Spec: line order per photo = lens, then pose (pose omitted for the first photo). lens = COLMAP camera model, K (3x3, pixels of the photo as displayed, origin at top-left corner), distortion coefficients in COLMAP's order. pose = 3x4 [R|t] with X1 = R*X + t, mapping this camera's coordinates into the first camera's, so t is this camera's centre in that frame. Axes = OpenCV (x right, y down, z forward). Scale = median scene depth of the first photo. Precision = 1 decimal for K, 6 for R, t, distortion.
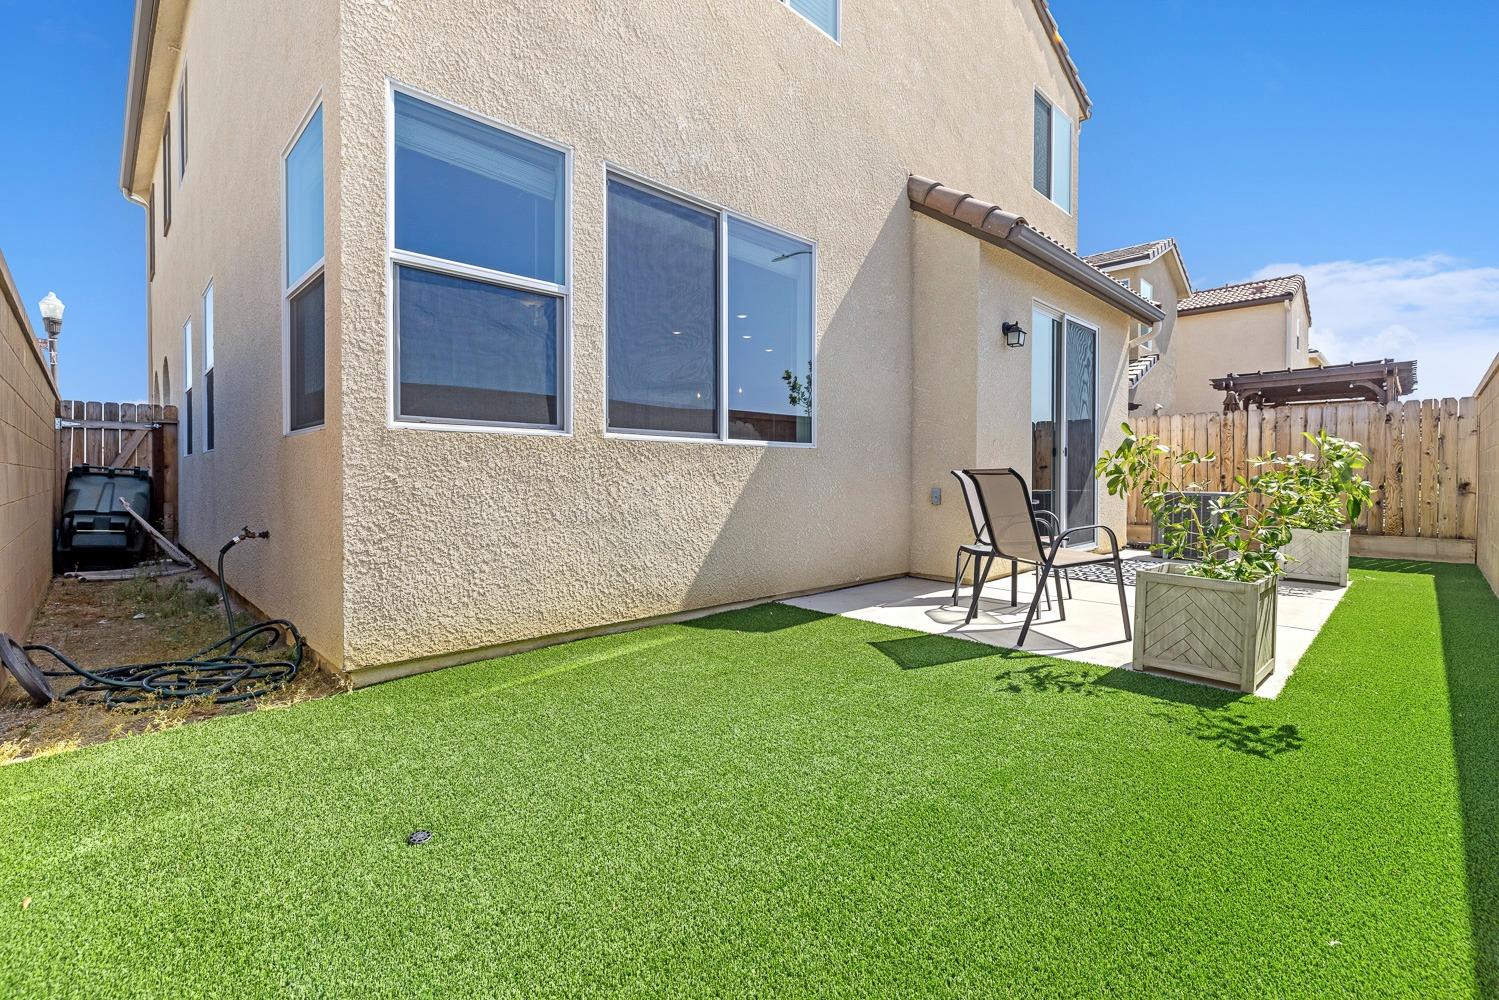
lens RADIAL K [[681.2, 0, 749.6], [0, 681.2, 491.0], [0, 0, 1]] dist [-0.005107, 0.000016]
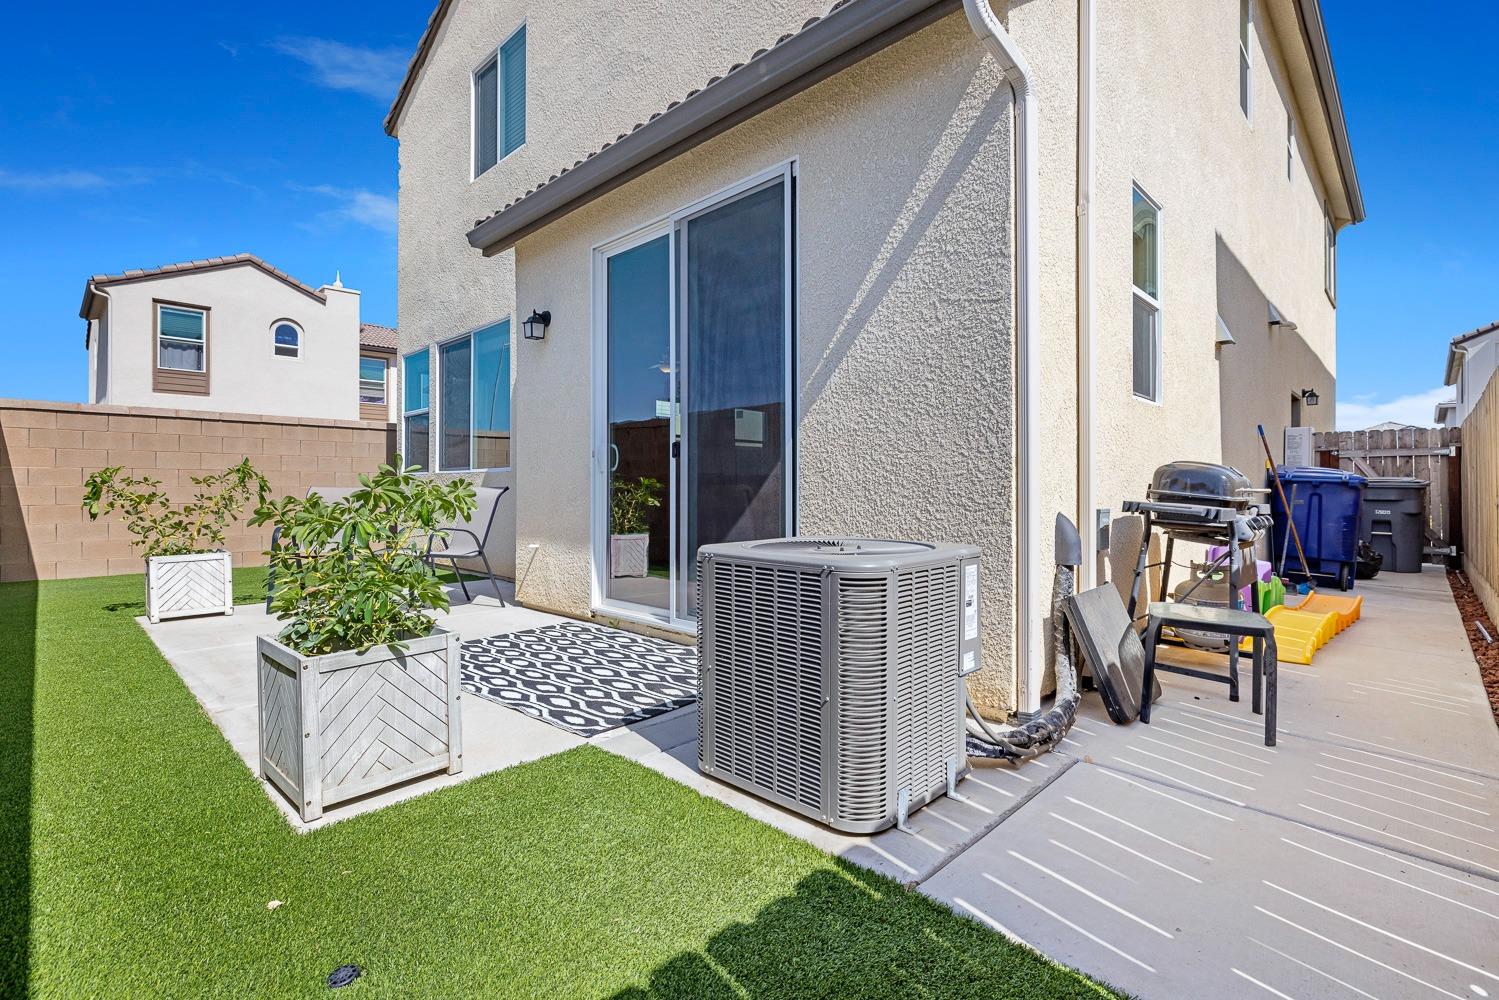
lens RADIAL K [[694.3, 0, 747.6], [0, 694.3, 493.4], [0, 0, 1]] dist [-0.005317, 0.000528]
pose [[0.032525, -0.004222, -0.999462, 1.668688], [-0.017927, 0.999828, -0.004807, -0.022855], [0.999310, 0.018073, 0.032444, 1.624104]]
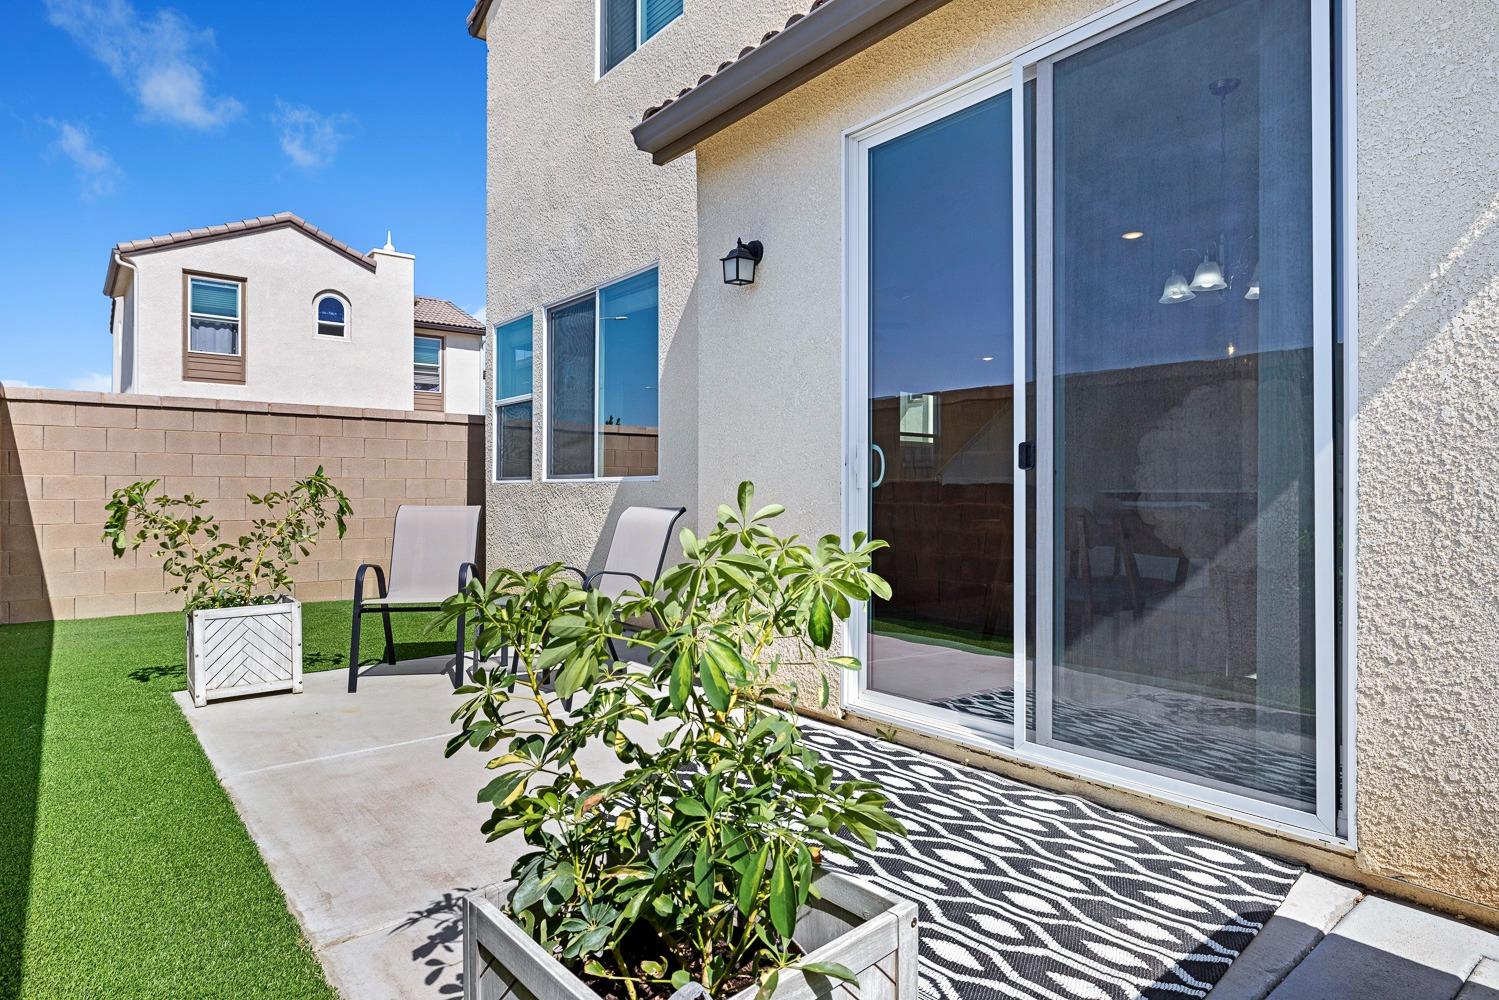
lens RADIAL K [[830.8, 0, 753.8], [0, 830.8, 498.8], [0, 0, 1]] dist [0.005523, -0.007650]
pose [[-0.072557, -0.000732, -0.997364, 1.406972], [-0.019554, 0.999809, 0.000689, -0.045816], [0.997173, 0.019552, -0.072557, 1.391260]]
